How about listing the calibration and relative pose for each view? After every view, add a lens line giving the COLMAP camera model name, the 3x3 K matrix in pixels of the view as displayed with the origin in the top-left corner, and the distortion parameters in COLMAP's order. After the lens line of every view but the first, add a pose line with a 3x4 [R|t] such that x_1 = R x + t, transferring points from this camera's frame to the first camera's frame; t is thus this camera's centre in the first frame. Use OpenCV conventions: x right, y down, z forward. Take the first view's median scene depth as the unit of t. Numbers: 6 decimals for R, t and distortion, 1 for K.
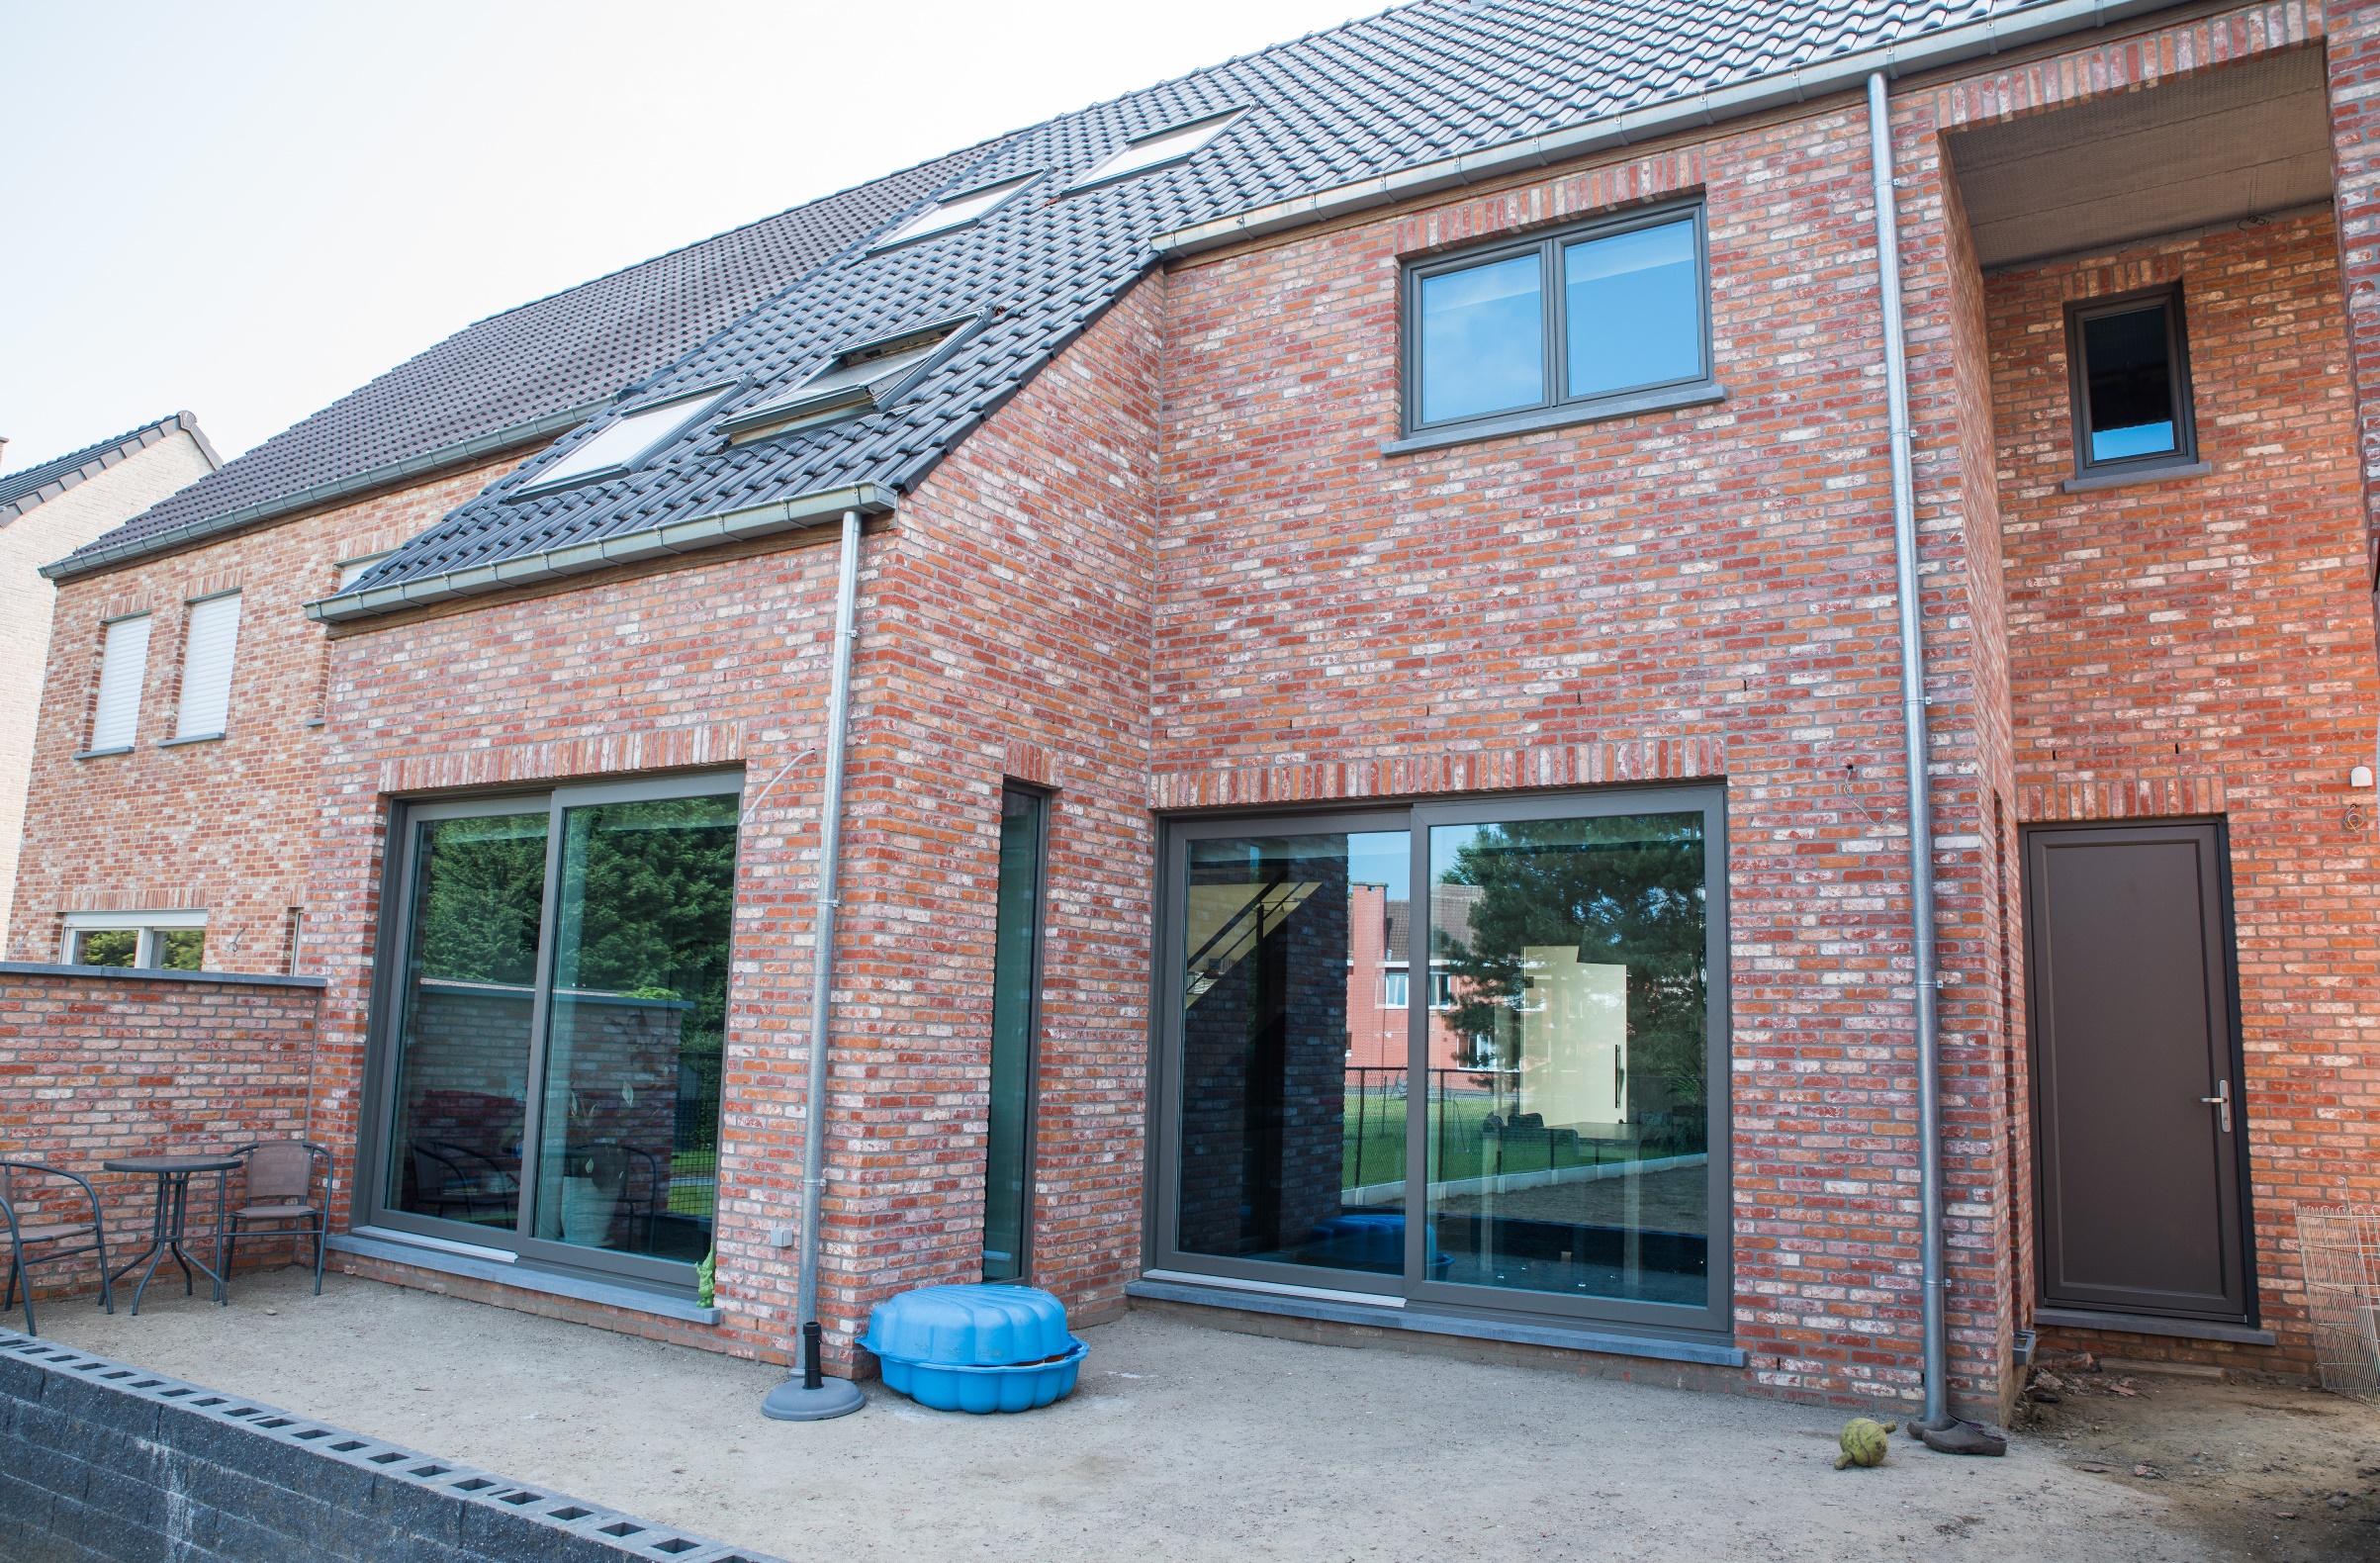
lens RADIAL K [[1695.1, 0, 1188.6], [0, 1695.1, 771.8], [0, 0, 1]] dist [-0.071907, 0.038591]
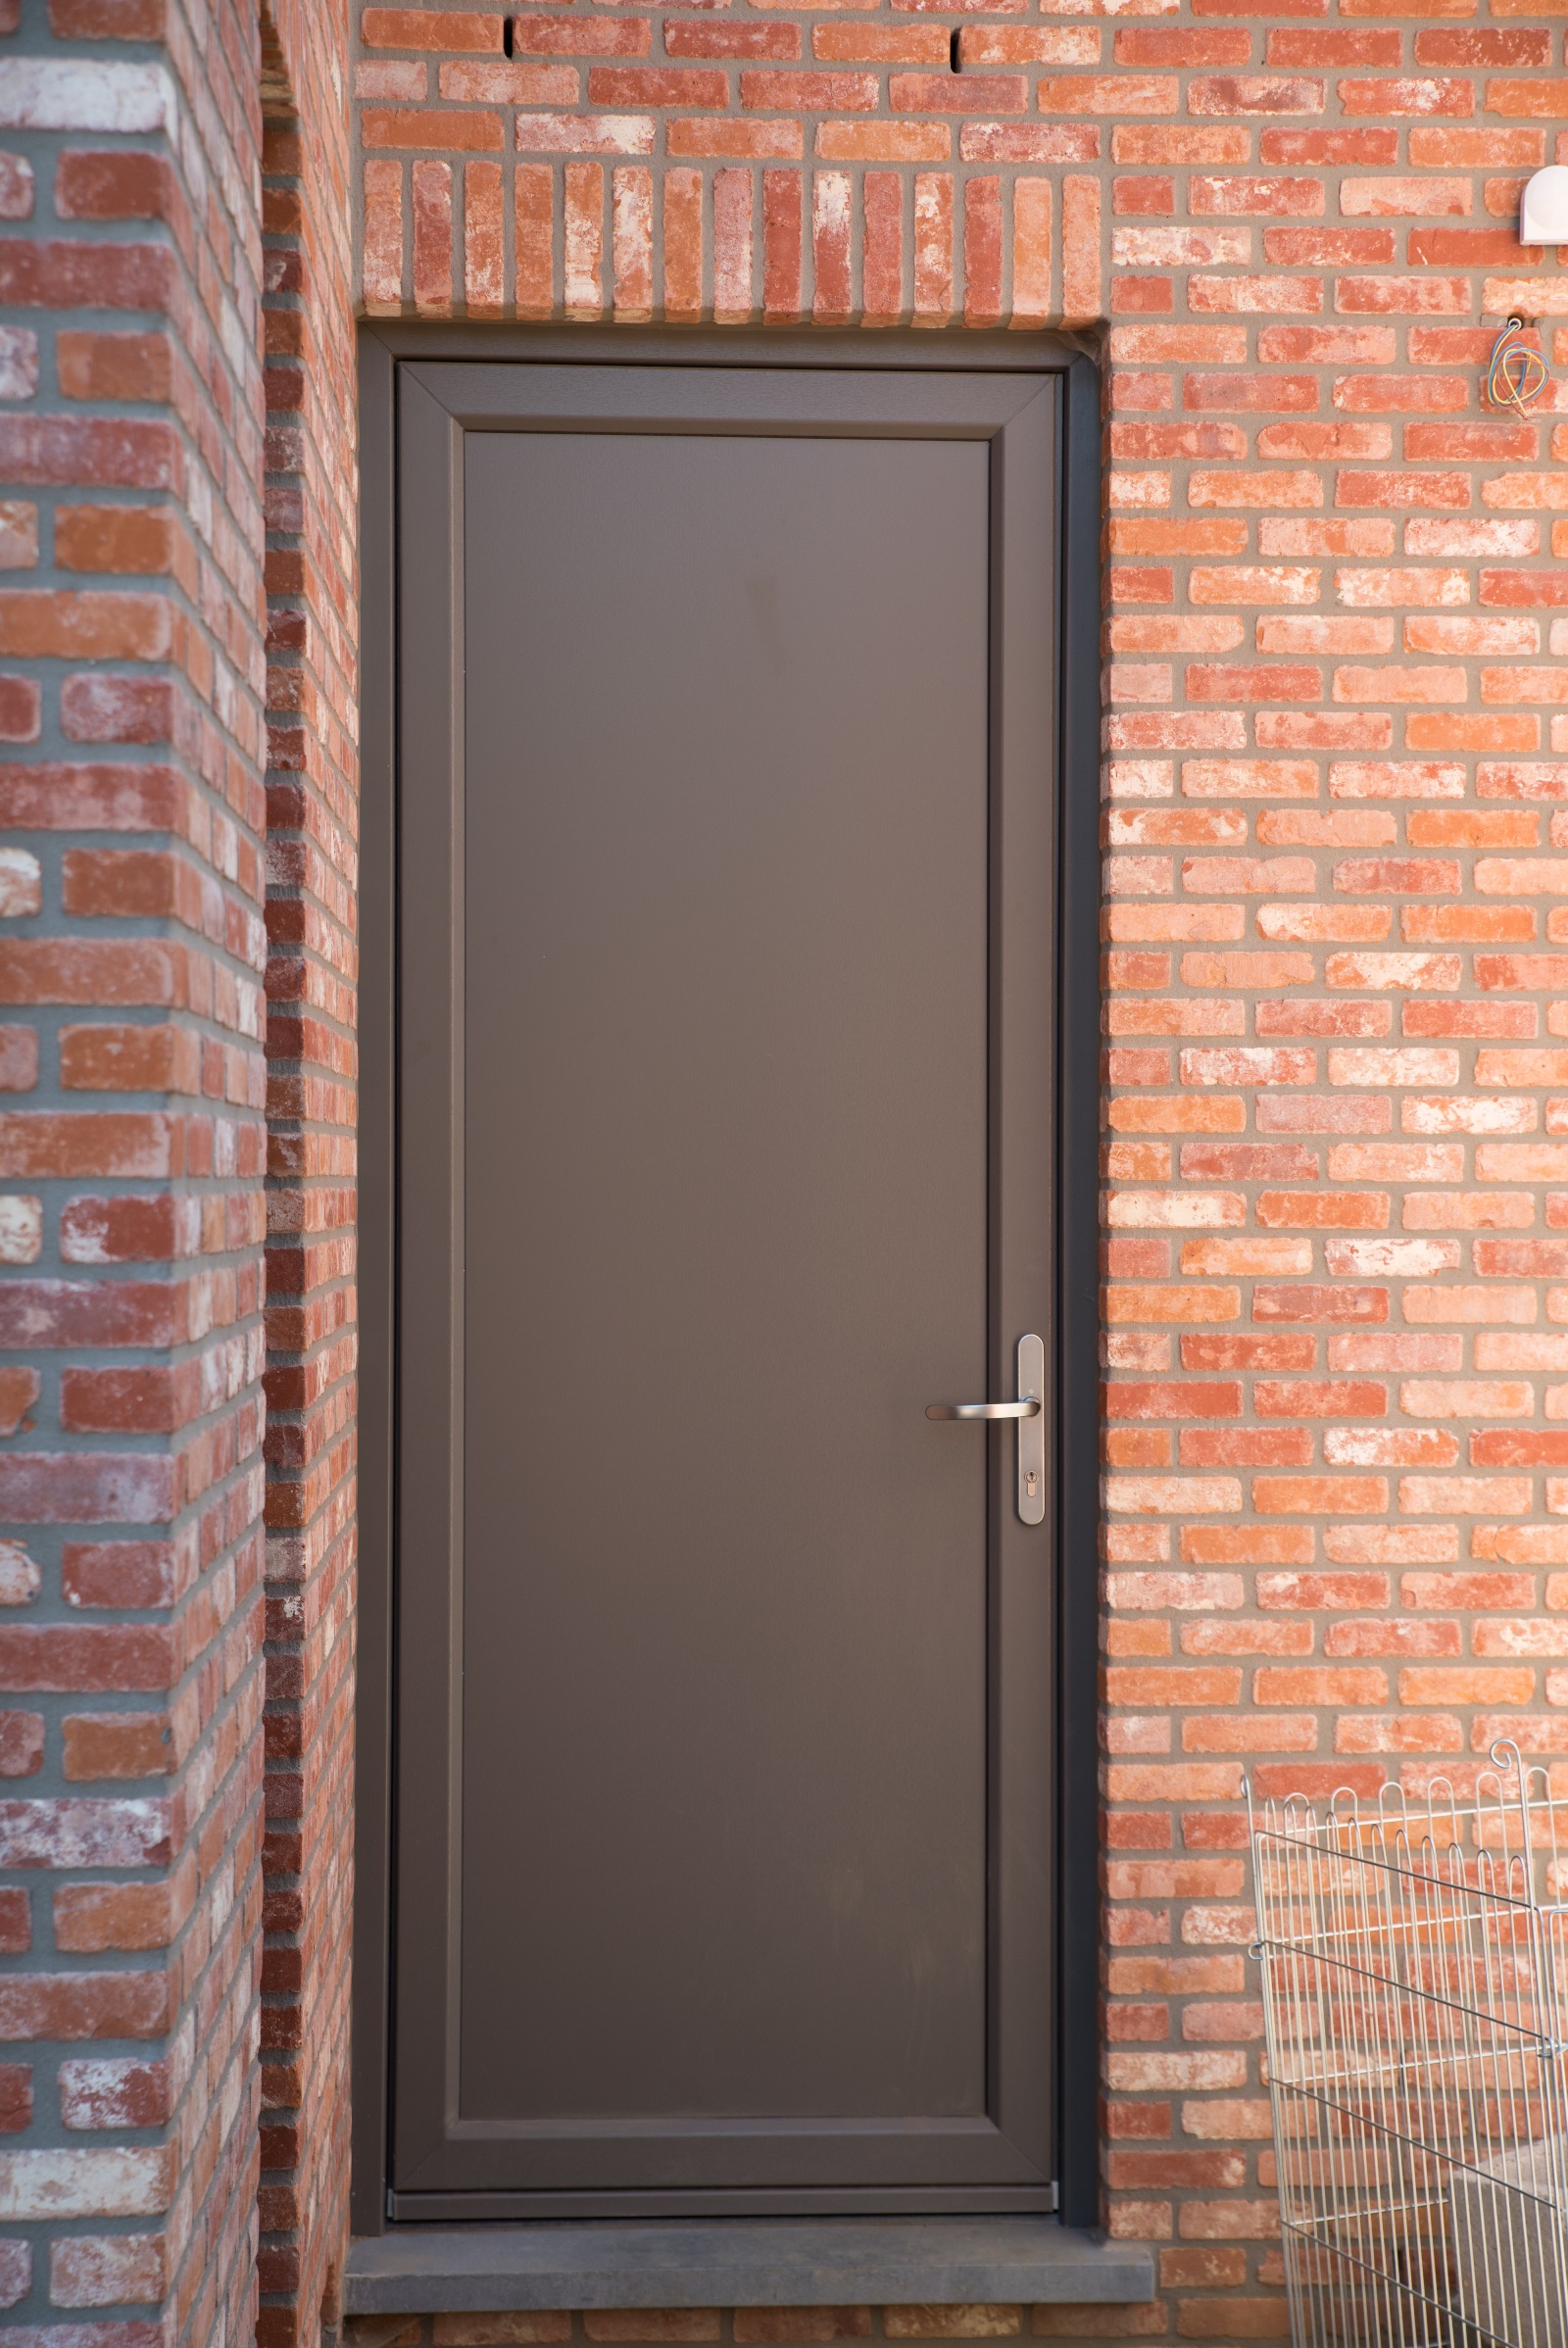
lens RADIAL K [[3696.8, 0, 788.2], [0, 3696.8, 1170.8], [0, 0, 1]] dist [0.106686, 0.000000]
pose [[0.834918, -0.023020, 0.549892, 0.267893], [-0.064104, 0.988257, 0.138702, 0.080597], [-0.546628, -0.151055, 0.823638, 0.540908]]
